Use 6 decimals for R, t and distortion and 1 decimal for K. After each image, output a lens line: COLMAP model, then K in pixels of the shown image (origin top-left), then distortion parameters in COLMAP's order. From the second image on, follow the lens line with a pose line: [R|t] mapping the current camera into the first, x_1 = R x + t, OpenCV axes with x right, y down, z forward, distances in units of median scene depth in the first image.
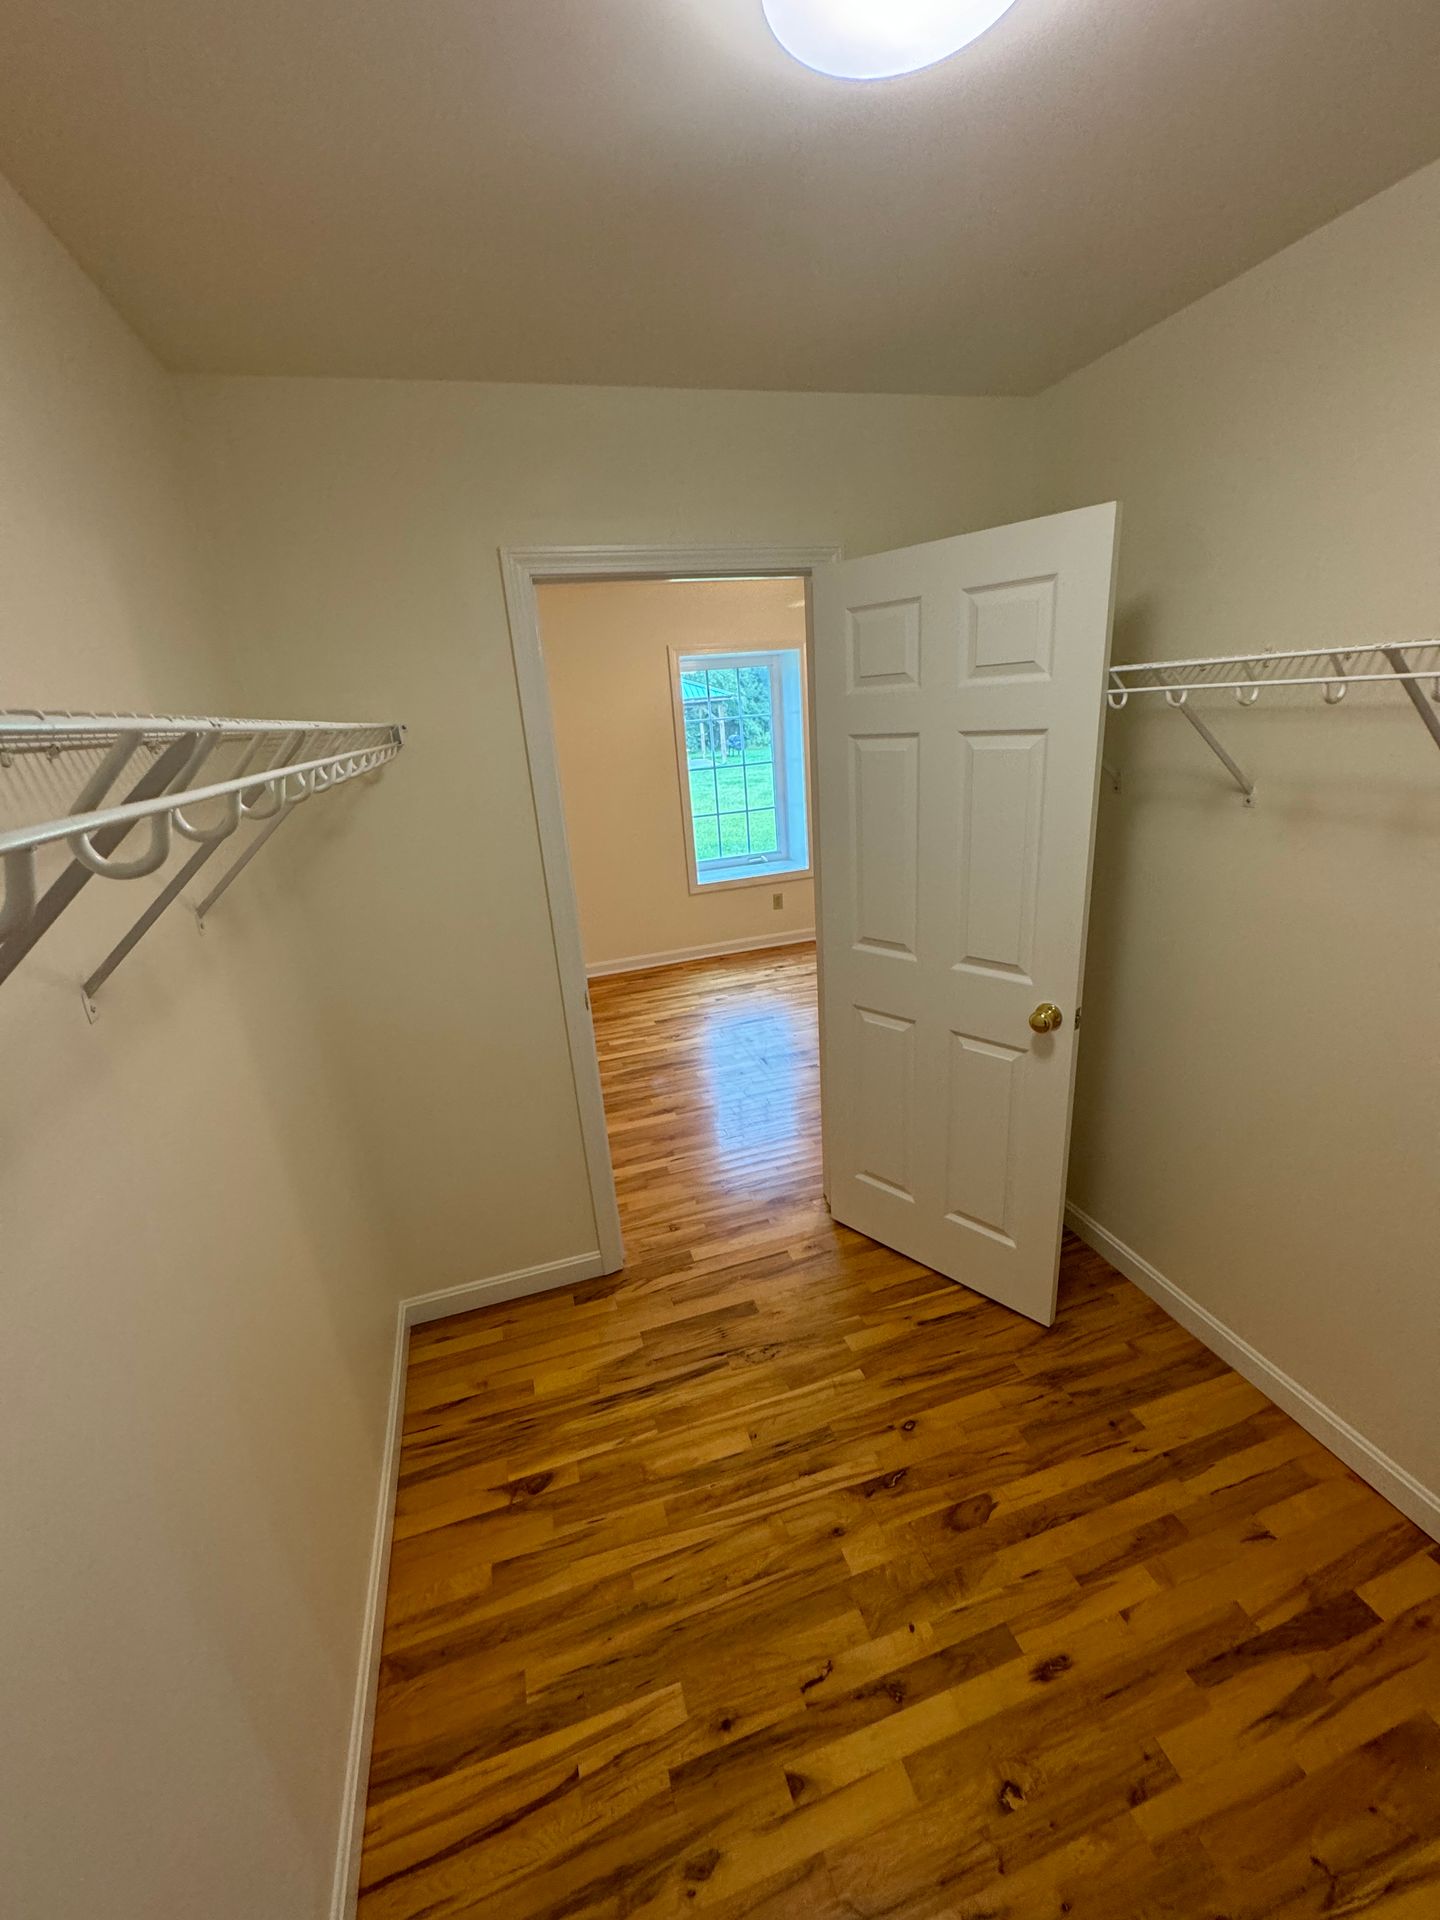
lens RADIAL K [[765.6, 0, 722.2], [0, 765.6, 957.9], [0, 0, 1]] dist [-0.001512, -0.000463]
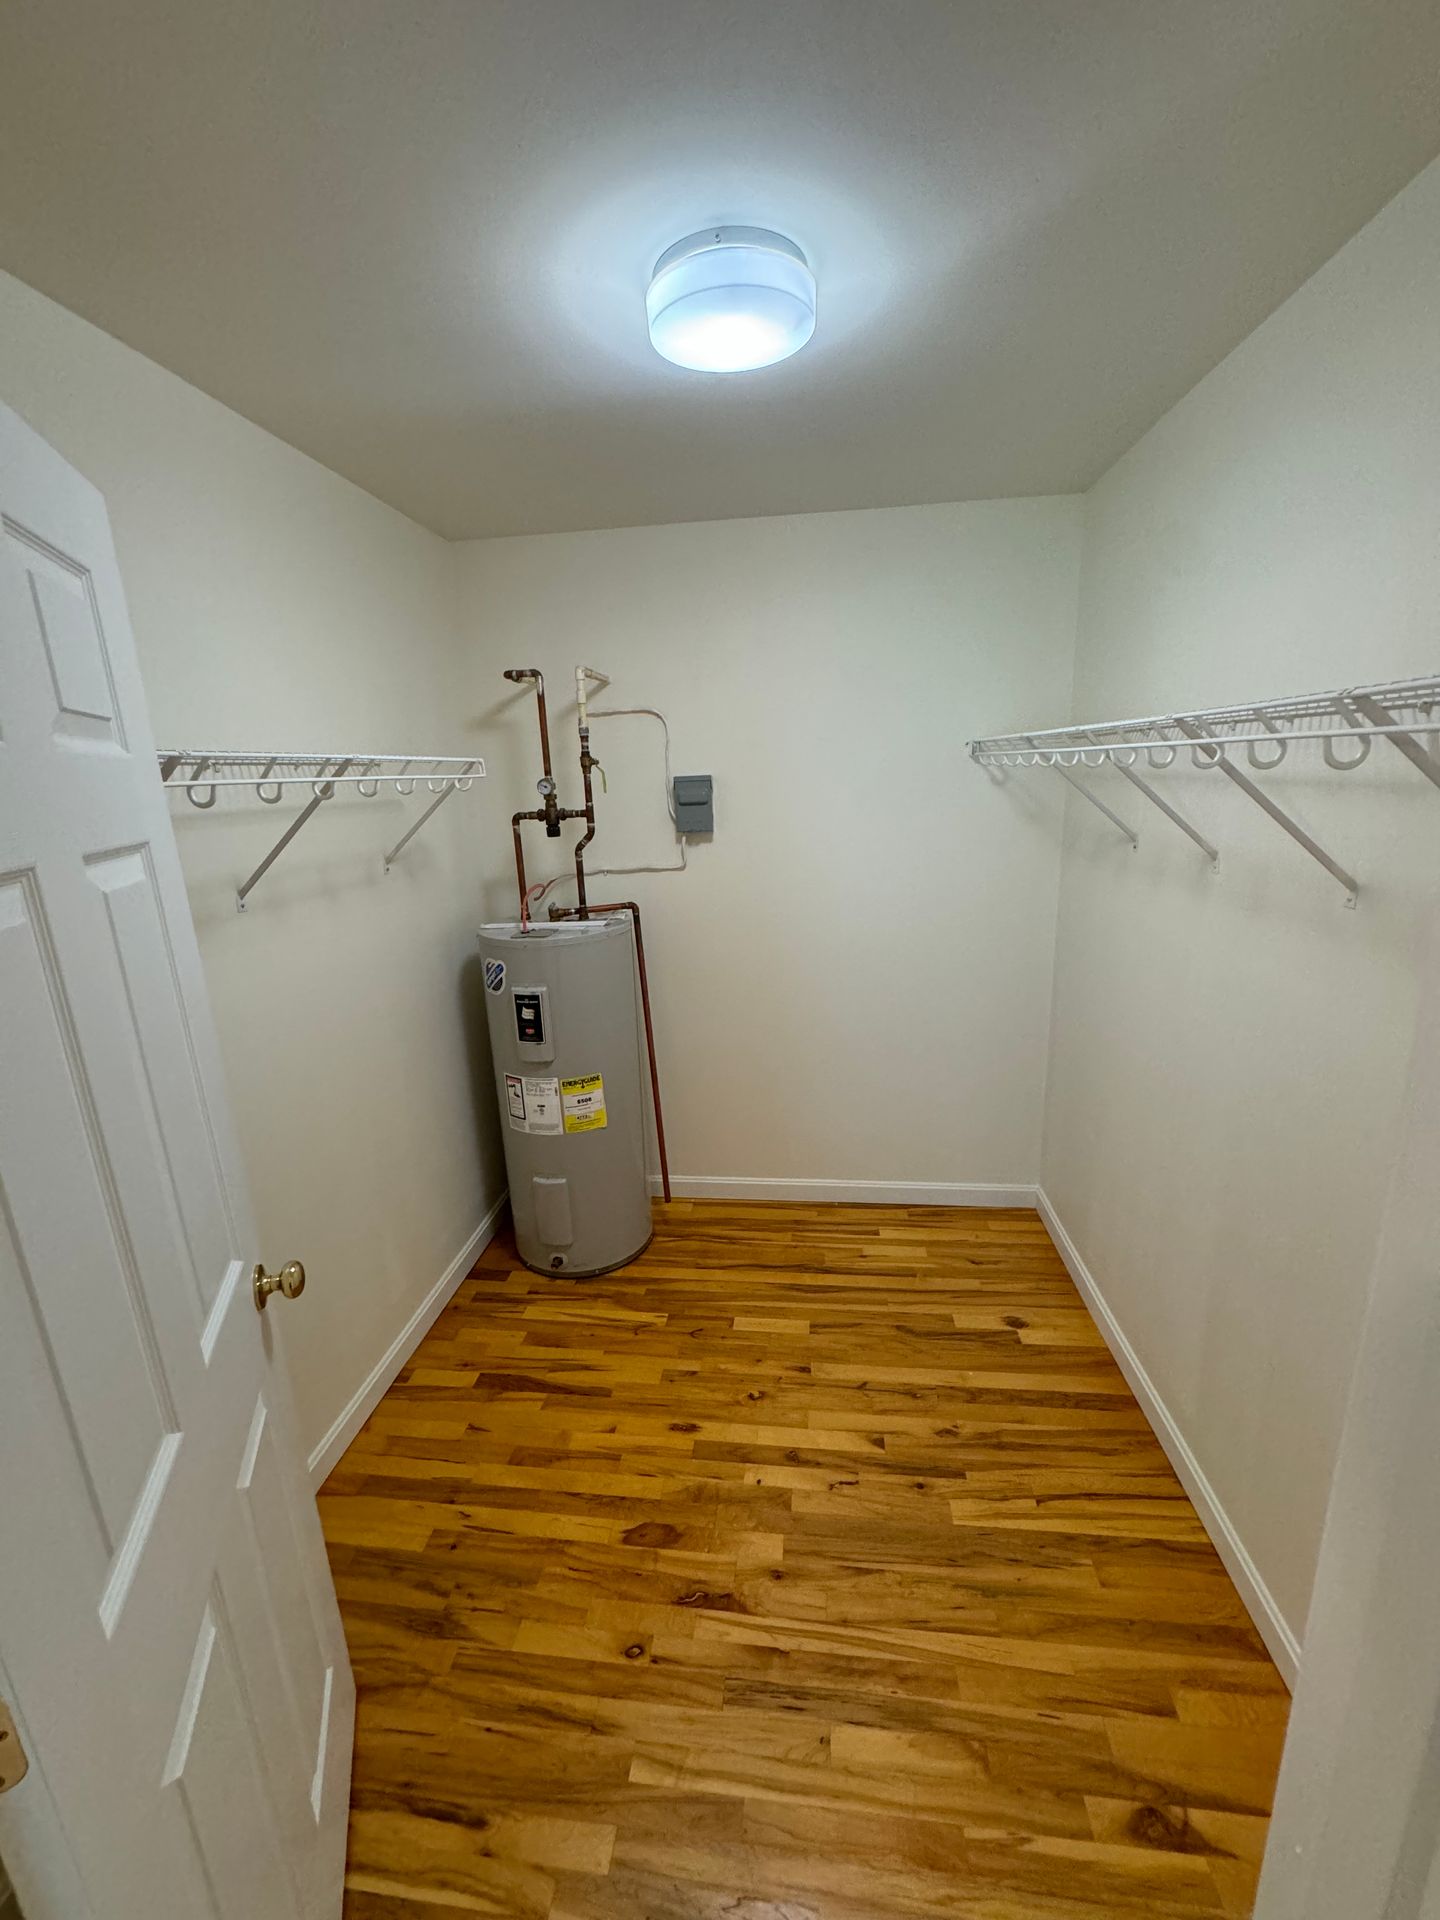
lens RADIAL K [[765.6, 0, 722.2], [0, 765.6, 957.9], [0, 0, 1]] dist [-0.001512, -0.000463]
pose [[-0.909529, 0.005125, 0.415610, -0.197404], [0.224214, 0.848009, 0.480217, -0.413276], [-0.349980, 0.529957, -0.772438, 1.360271]]
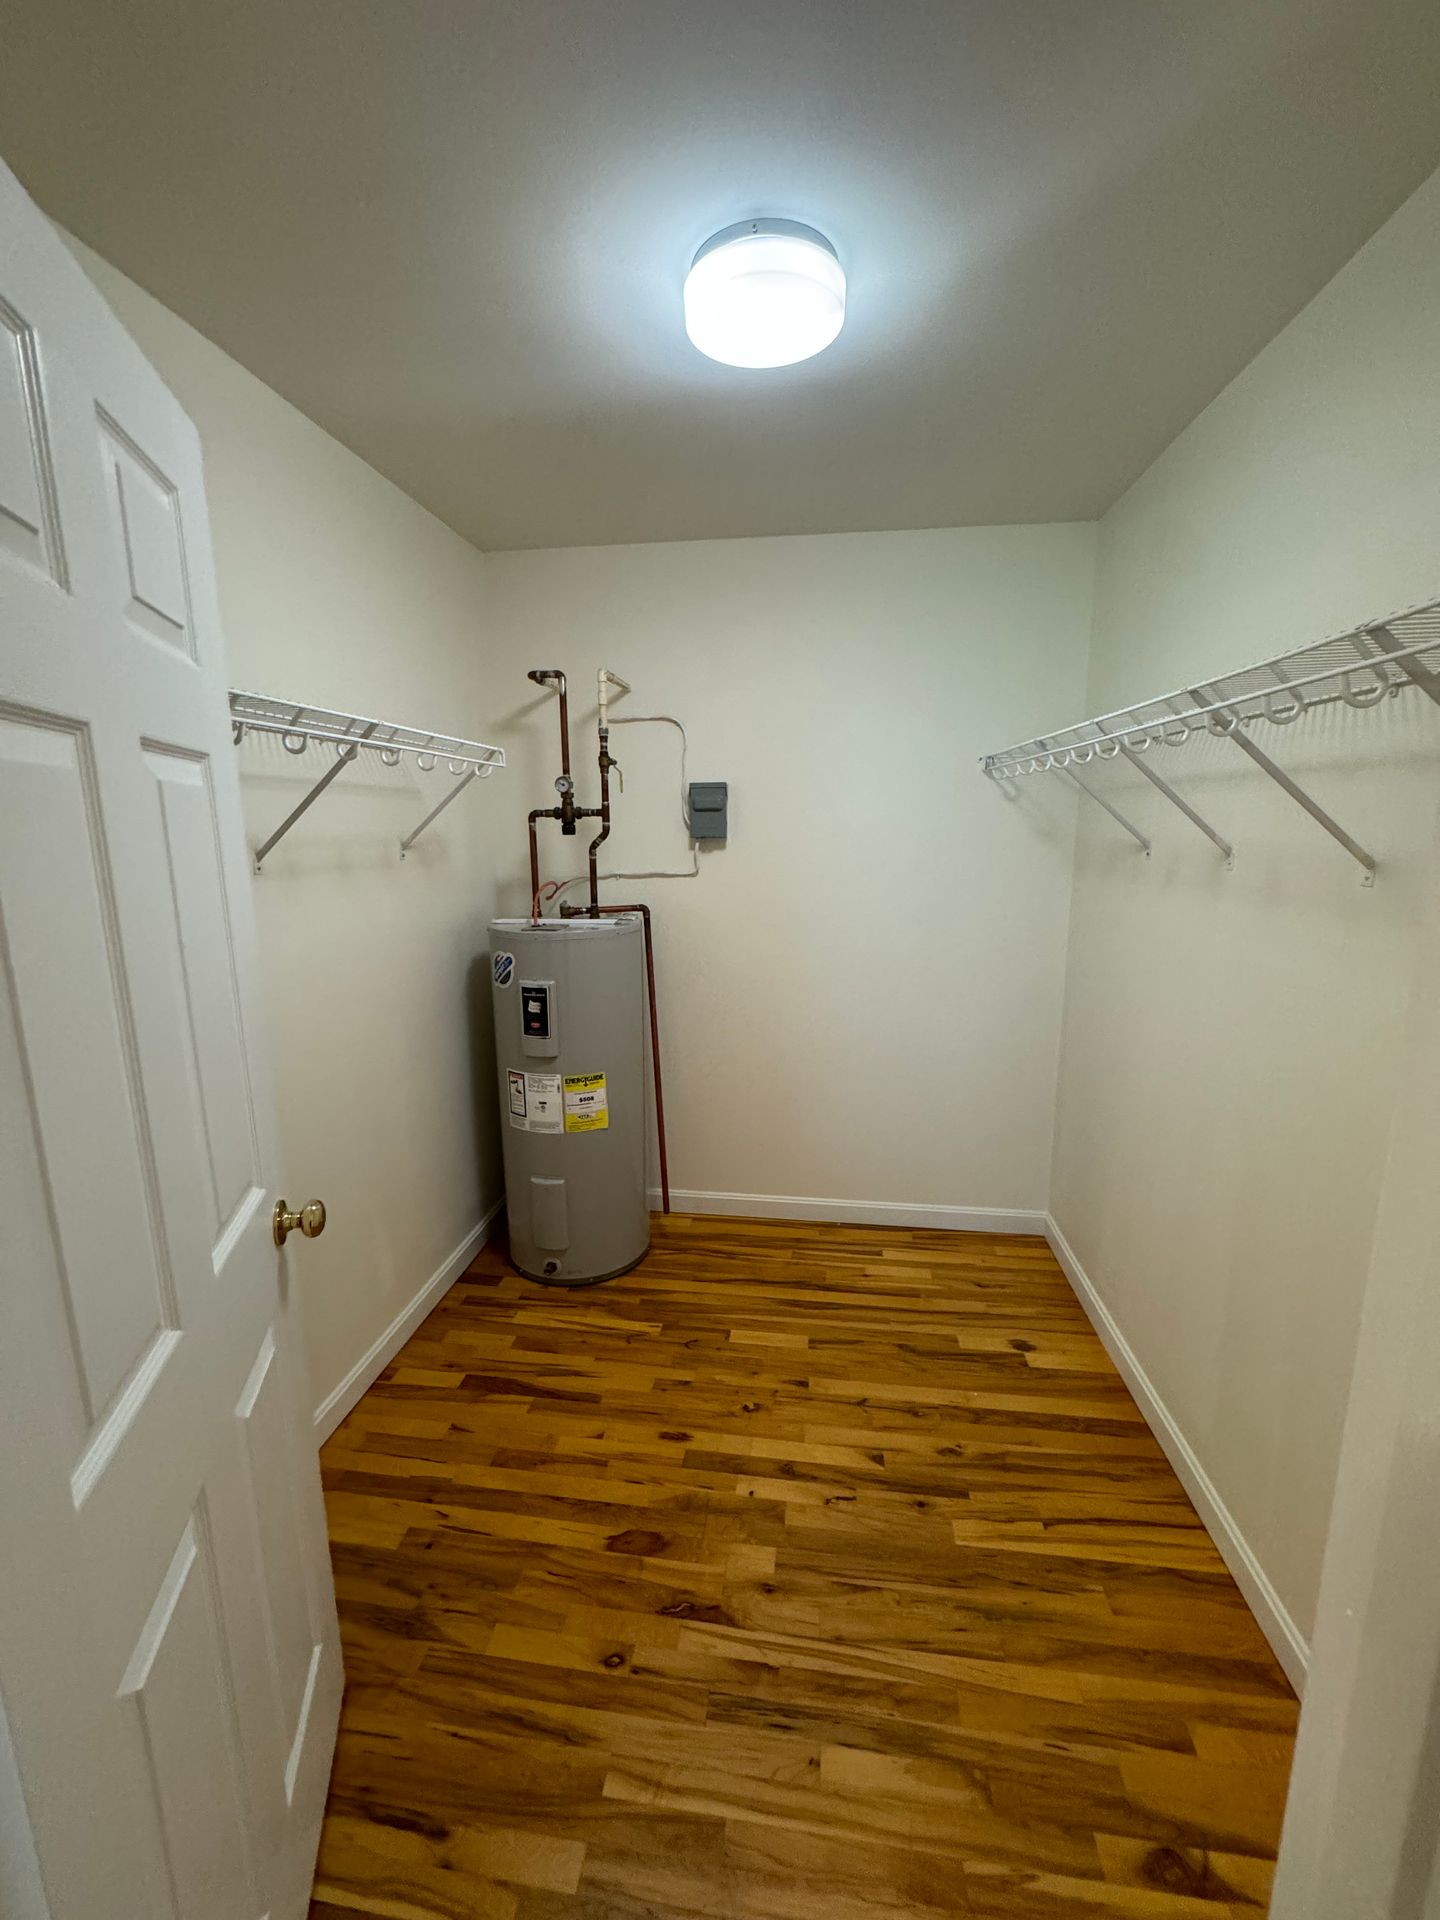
lens RADIAL K [[765.6, 0, 722.2], [0, 765.6, 957.9], [0, 0, 1]] dist [-0.001512, -0.000463]
pose [[-0.905911, -0.000789, 0.423467, -0.191303], [0.197047, 0.884356, 0.423186, -0.334261], [-0.374829, 0.466812, -0.800993, 1.404029]]
